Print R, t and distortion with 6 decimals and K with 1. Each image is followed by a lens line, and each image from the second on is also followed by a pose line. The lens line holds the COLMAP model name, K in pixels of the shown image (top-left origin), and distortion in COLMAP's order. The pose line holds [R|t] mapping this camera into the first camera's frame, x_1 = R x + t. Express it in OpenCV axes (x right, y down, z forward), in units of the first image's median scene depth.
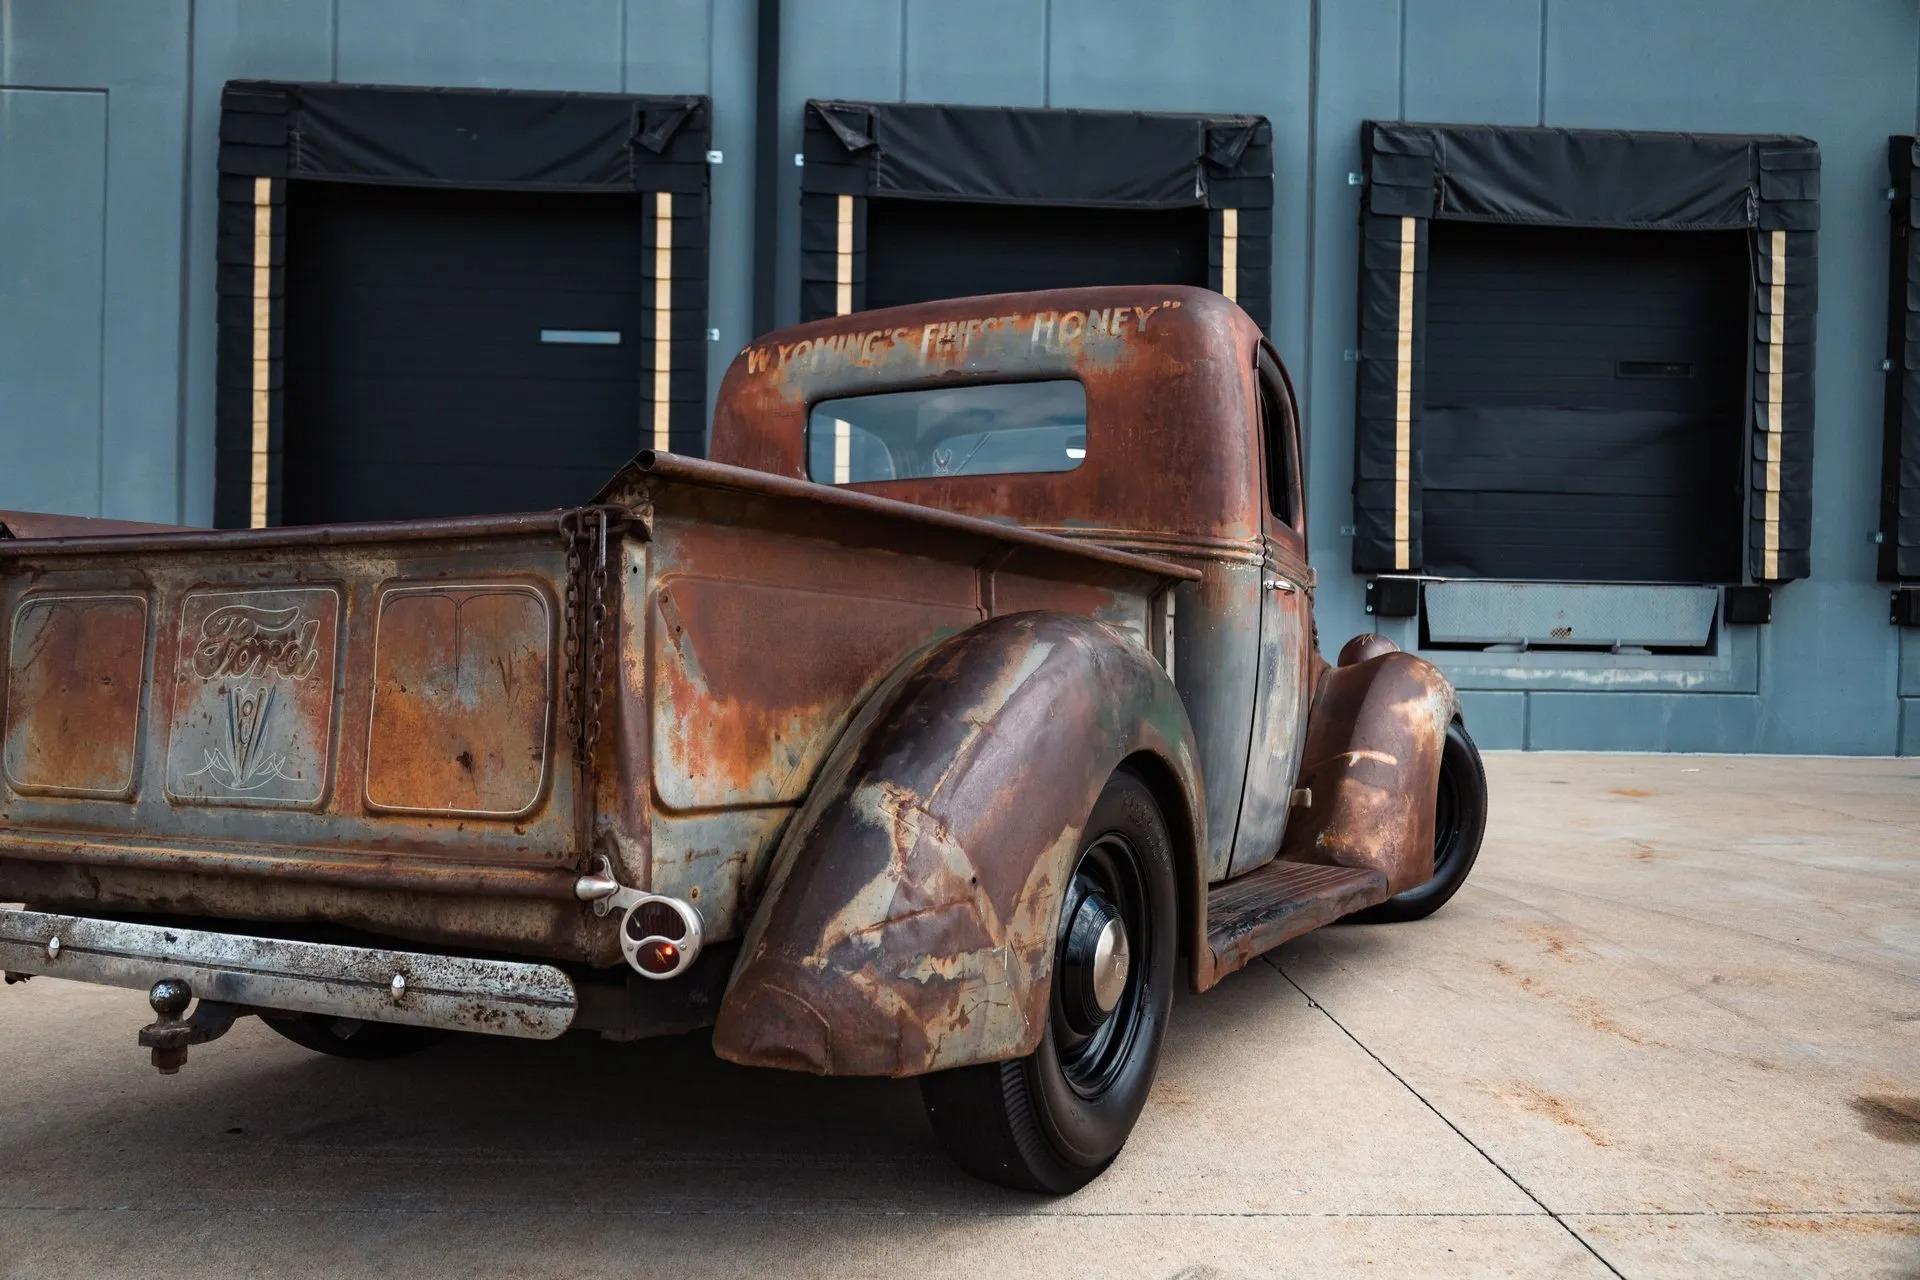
lens RADIAL K [[1820.4, 0, 960.0], [0, 1820.4, 640.0], [0, 0, 1]] dist [0.018681, 0.001444]
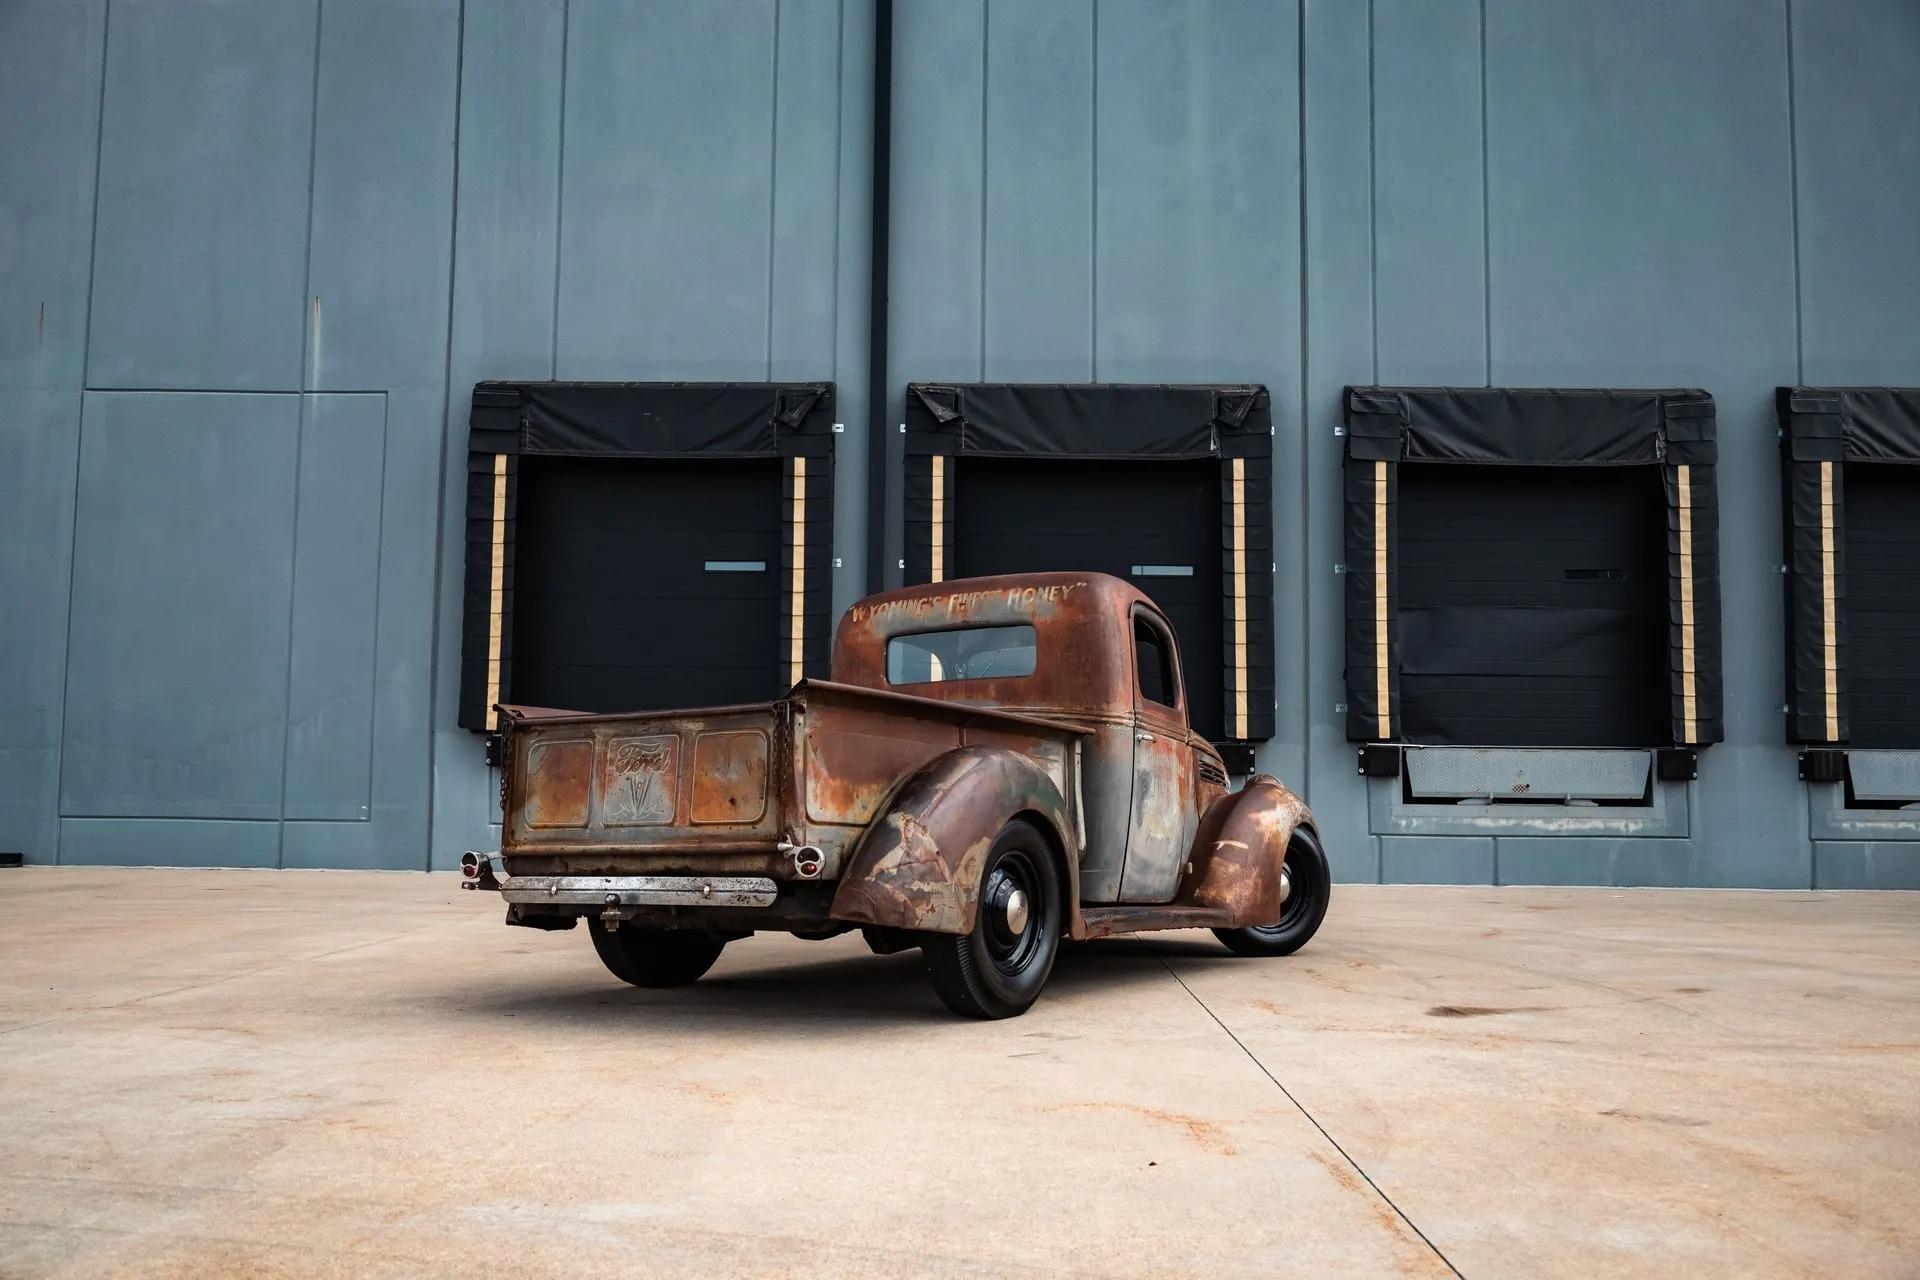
lens RADIAL K [[1820.4, 0, 960.0], [0, 1820.4, 640.0], [0, 0, 1]] dist [0.018681, 0.001444]
pose [[0.997496, -0.015955, -0.068903, 0.040402], [0.008898, 0.994792, -0.101536, 0.018859], [0.070164, 0.100668, 0.992443, -0.275825]]
